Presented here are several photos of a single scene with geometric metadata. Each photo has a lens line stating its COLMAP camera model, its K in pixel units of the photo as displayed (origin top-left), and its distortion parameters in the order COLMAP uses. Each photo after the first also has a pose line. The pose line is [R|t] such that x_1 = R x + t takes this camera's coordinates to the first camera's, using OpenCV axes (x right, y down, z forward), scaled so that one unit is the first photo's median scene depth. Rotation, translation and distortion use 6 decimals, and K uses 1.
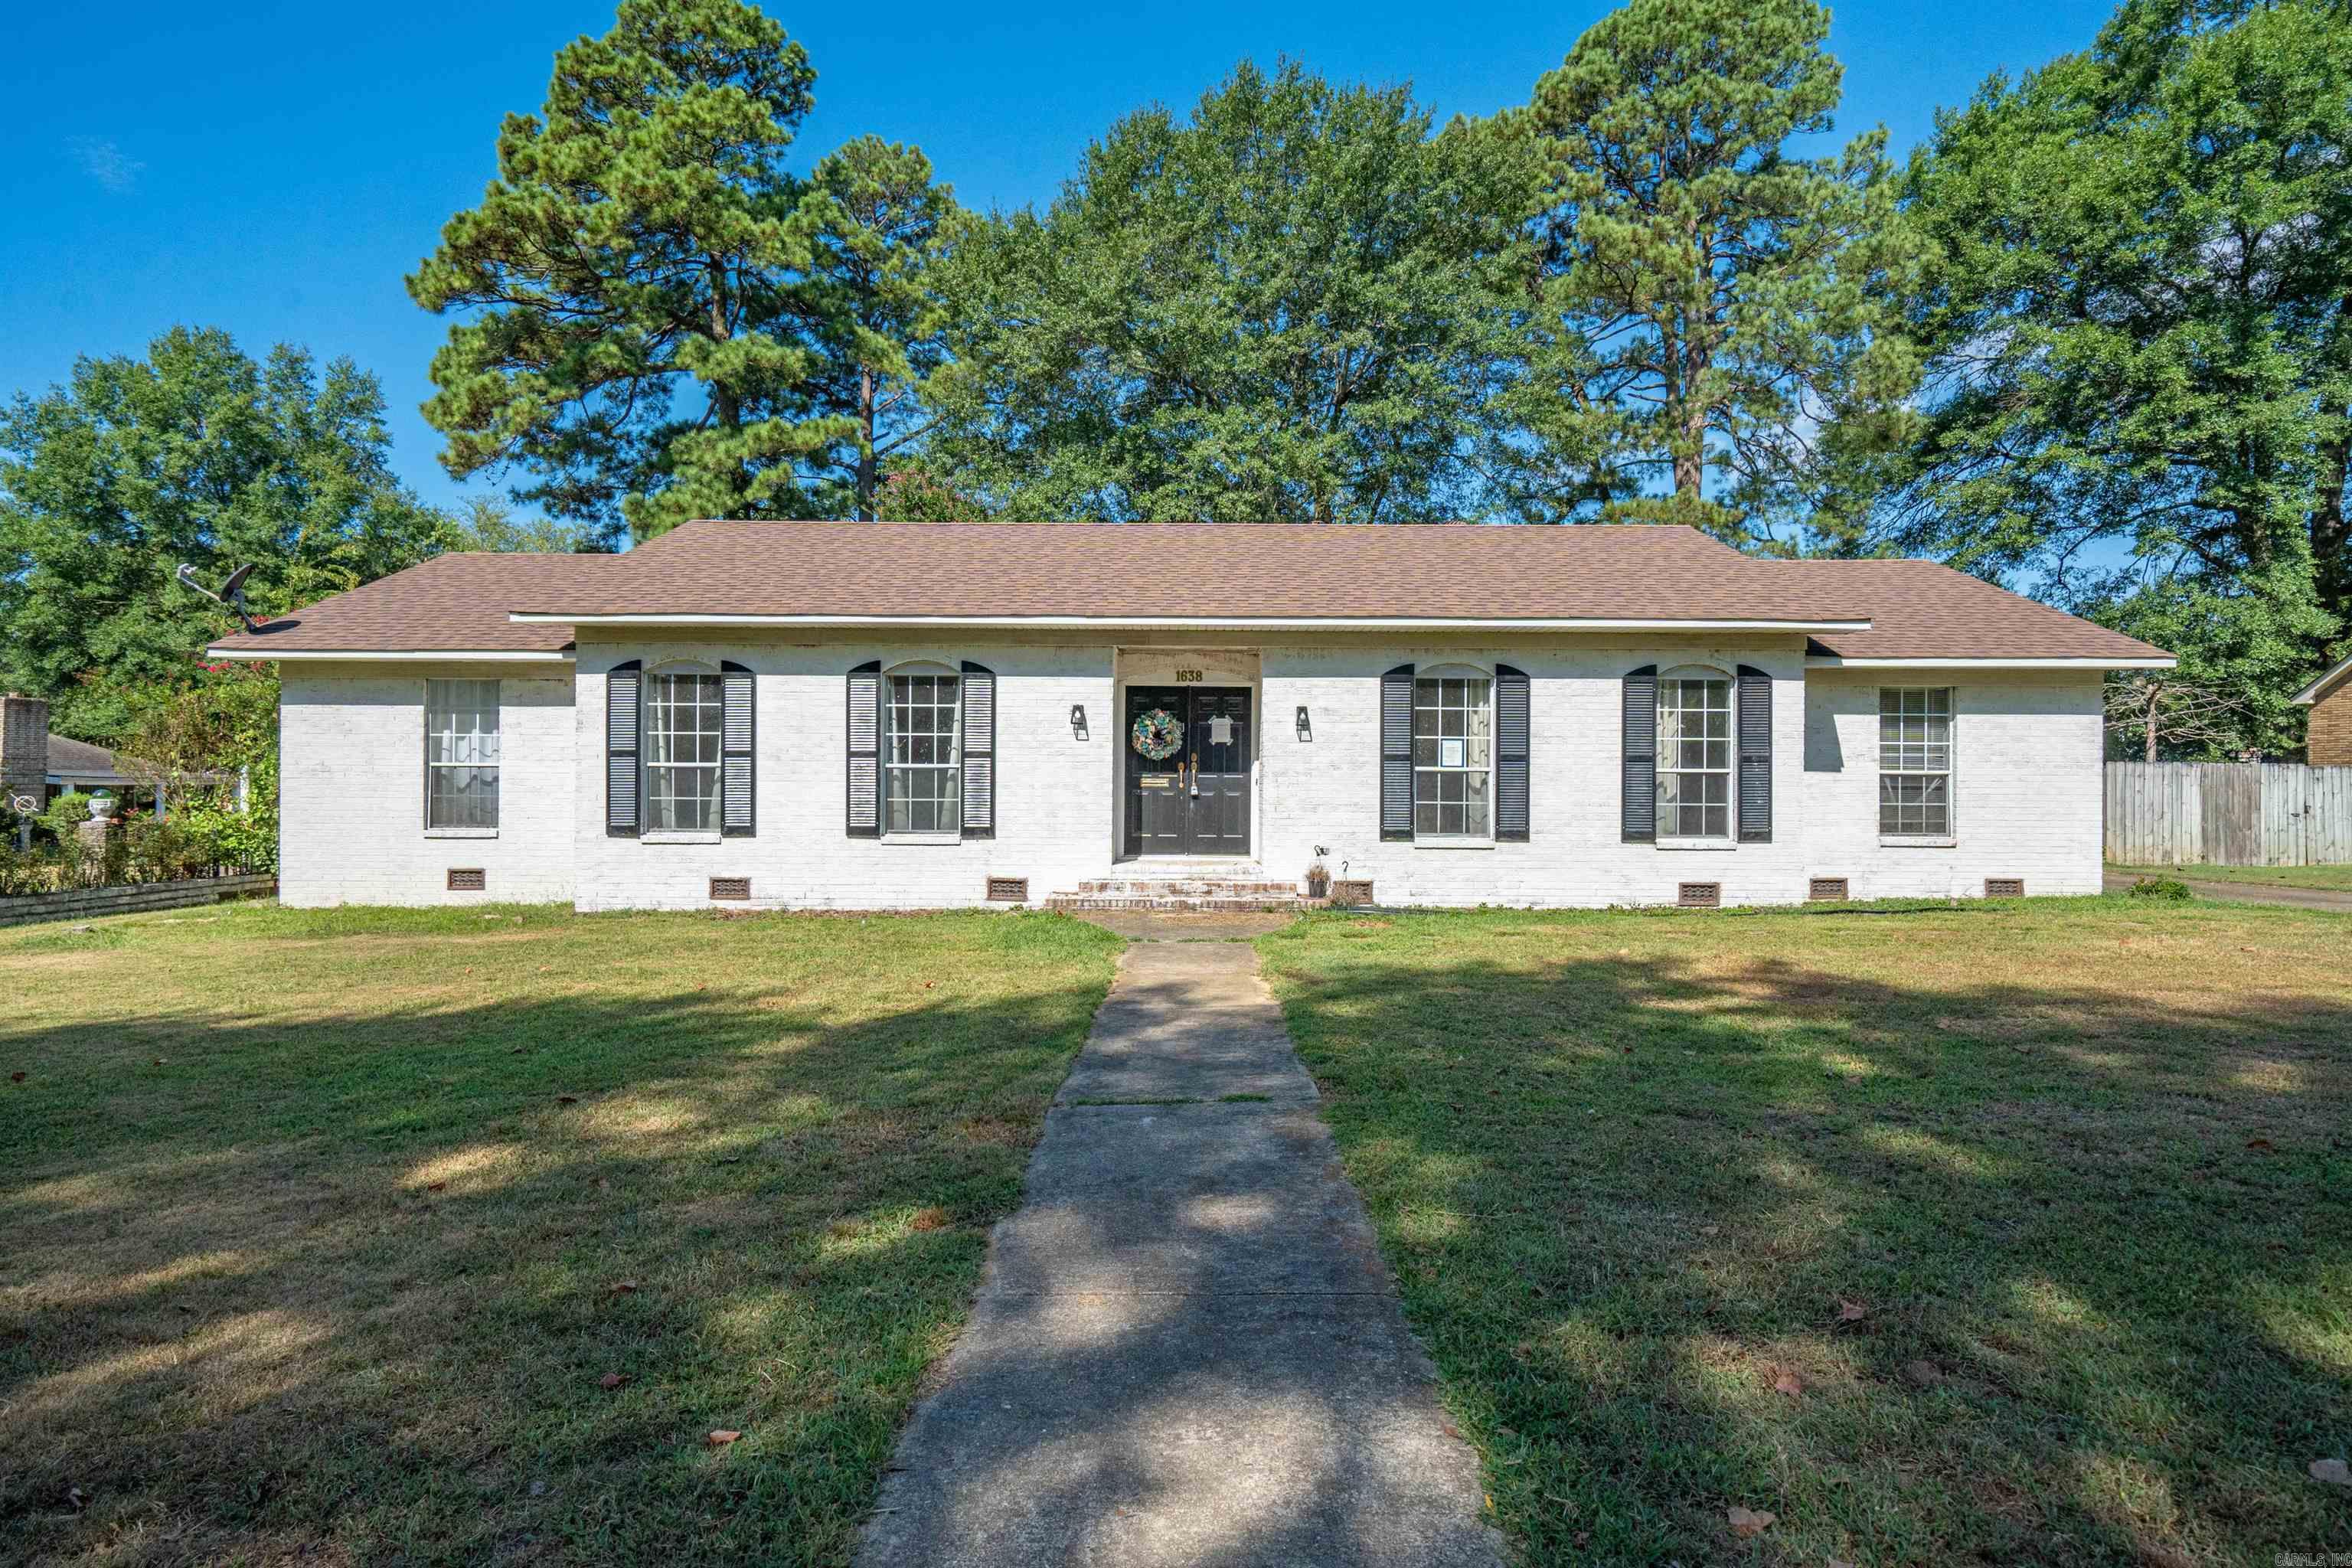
lens RADIAL K [[1220.8, 0, 1176.0], [0, 1220.8, 784.0], [0, 0, 1]] dist [0.014623, -0.000049]
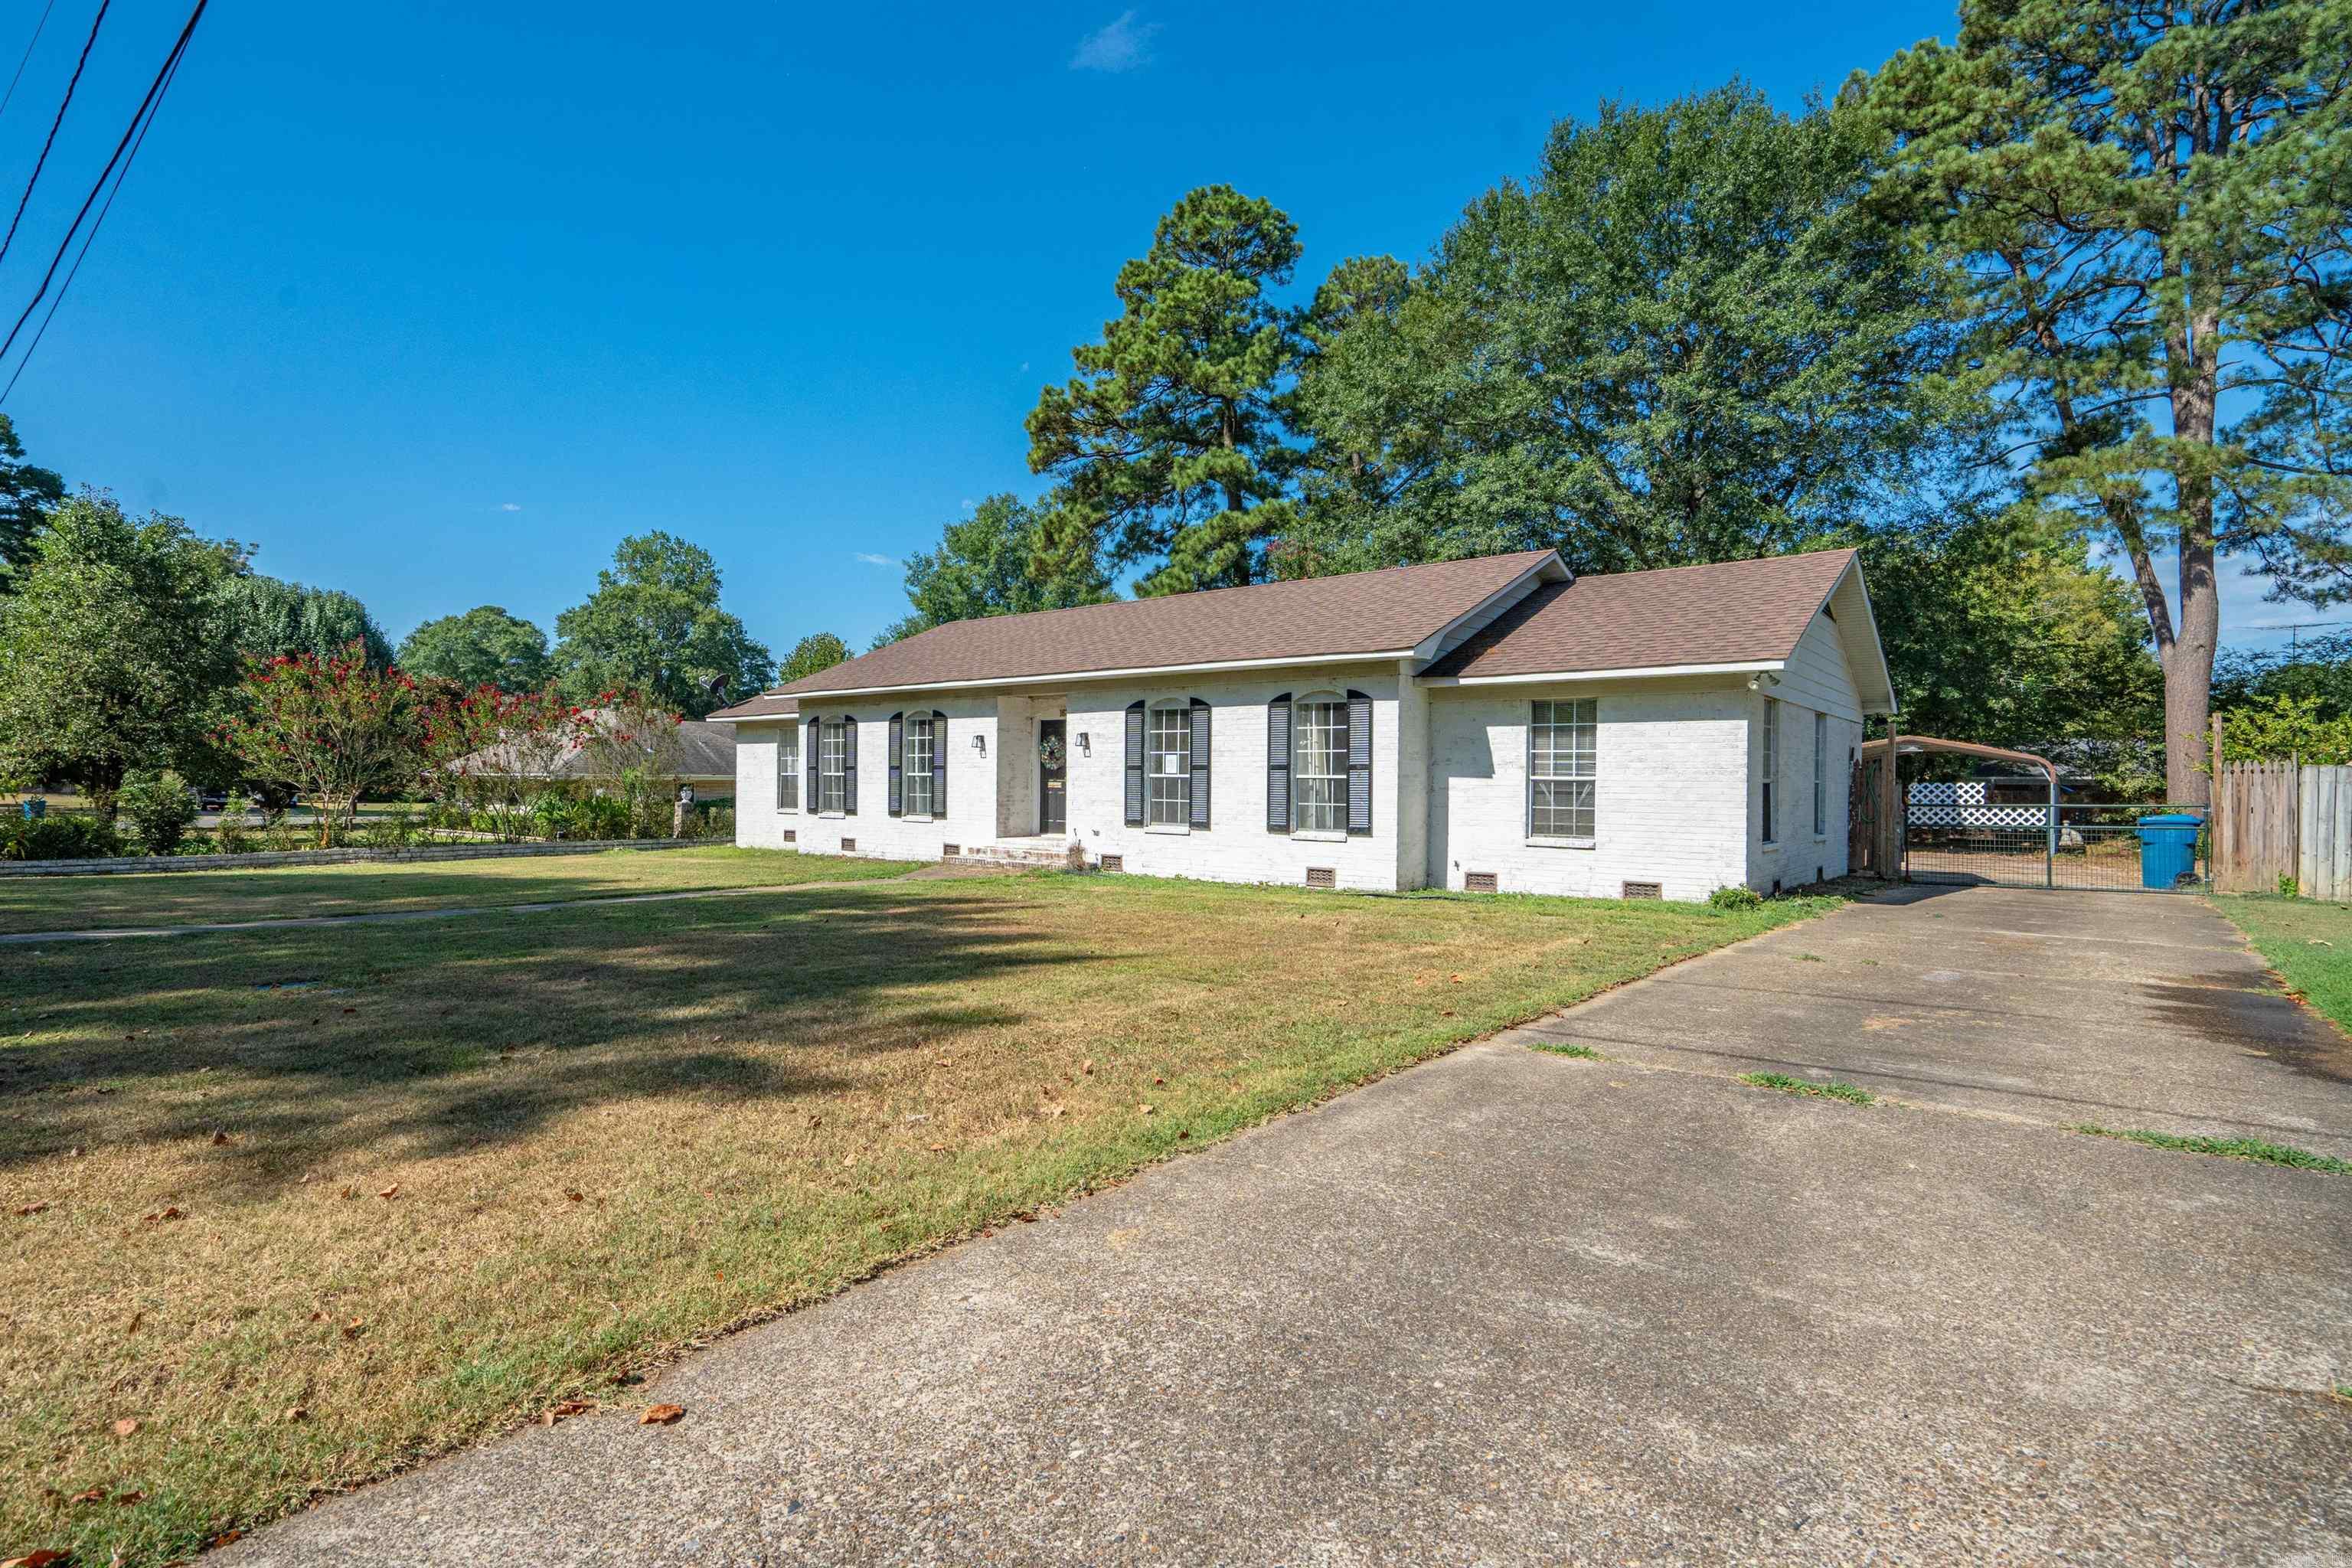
lens RADIAL K [[1179.8, 0, 1176.0], [0, 1179.8, 784.0], [0, 0, 1]] dist [0.000753, 0.000201]
pose [[0.770075, 0.002764, -0.637948, 1.055167], [-0.009262, 0.999934, -0.006848, 0.006003], [0.637887, 0.011182, 0.770049, -0.006380]]
